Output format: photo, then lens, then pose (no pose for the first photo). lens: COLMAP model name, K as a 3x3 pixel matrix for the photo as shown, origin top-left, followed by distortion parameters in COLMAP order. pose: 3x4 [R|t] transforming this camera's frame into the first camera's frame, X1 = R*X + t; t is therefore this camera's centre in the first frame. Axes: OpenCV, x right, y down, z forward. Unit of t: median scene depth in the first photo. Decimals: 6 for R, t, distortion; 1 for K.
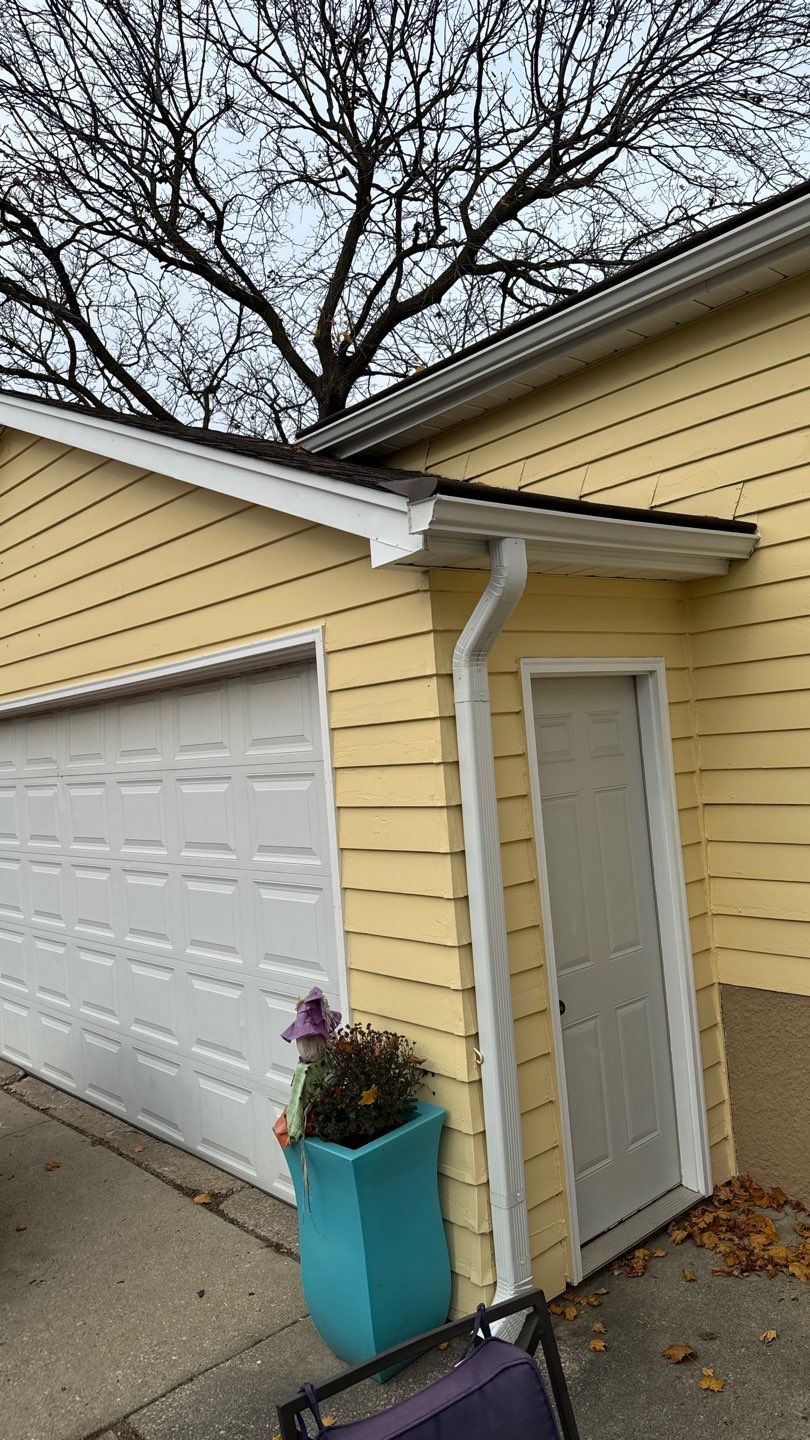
lens RADIAL K [[1005.8, 0, 387.6], [0, 1005.8, 723.7], [0, 0, 1]] dist [0.123808, -0.228800]
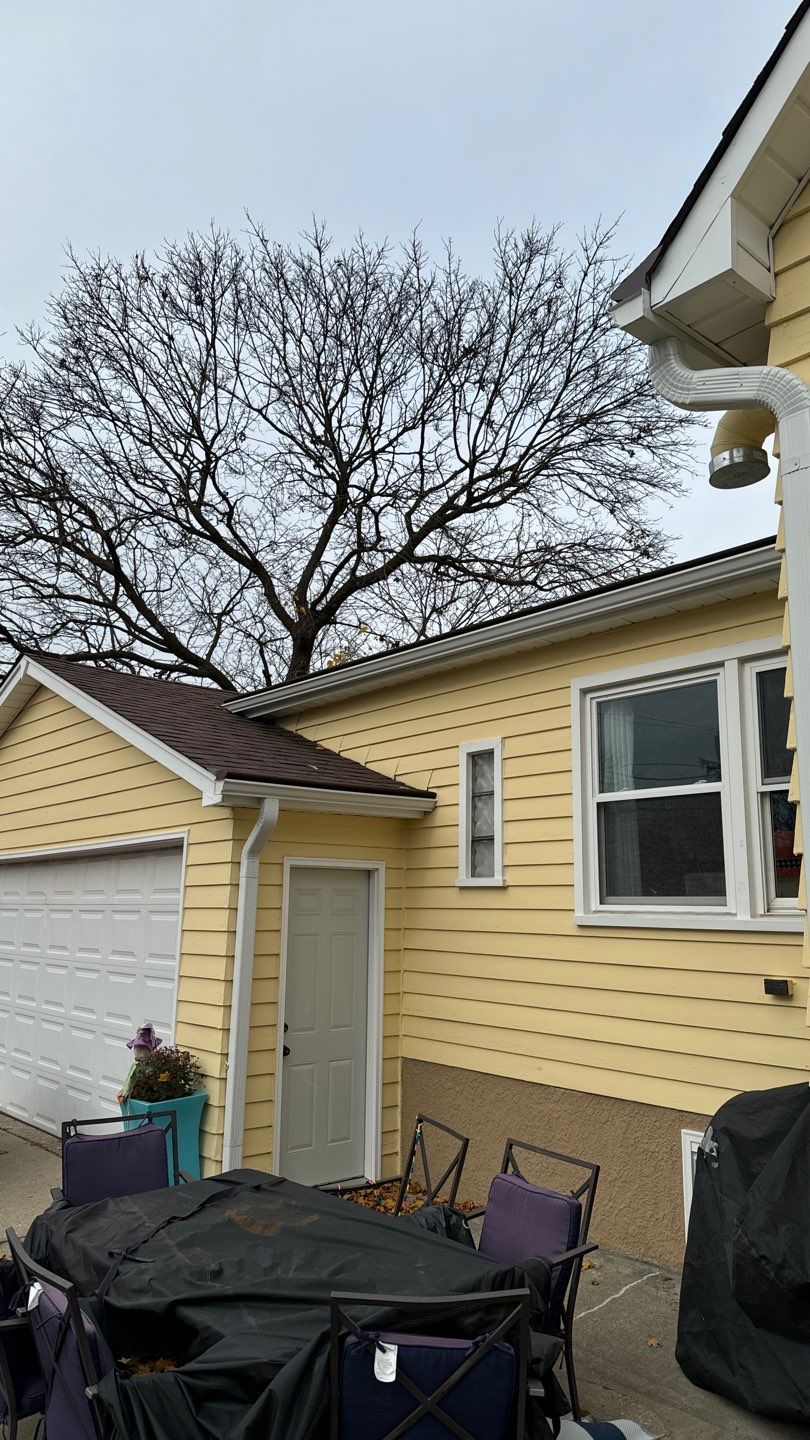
lens RADIAL K [[1005.8, 0, 387.6], [0, 1005.8, 723.7], [0, 0, 1]] dist [0.123808, -0.228800]
pose [[0.995897, 0.080397, -0.041533, 0.323841], [-0.086140, 0.982868, -0.162941, -0.014627], [0.027722, 0.165851, 0.985761, -0.765488]]
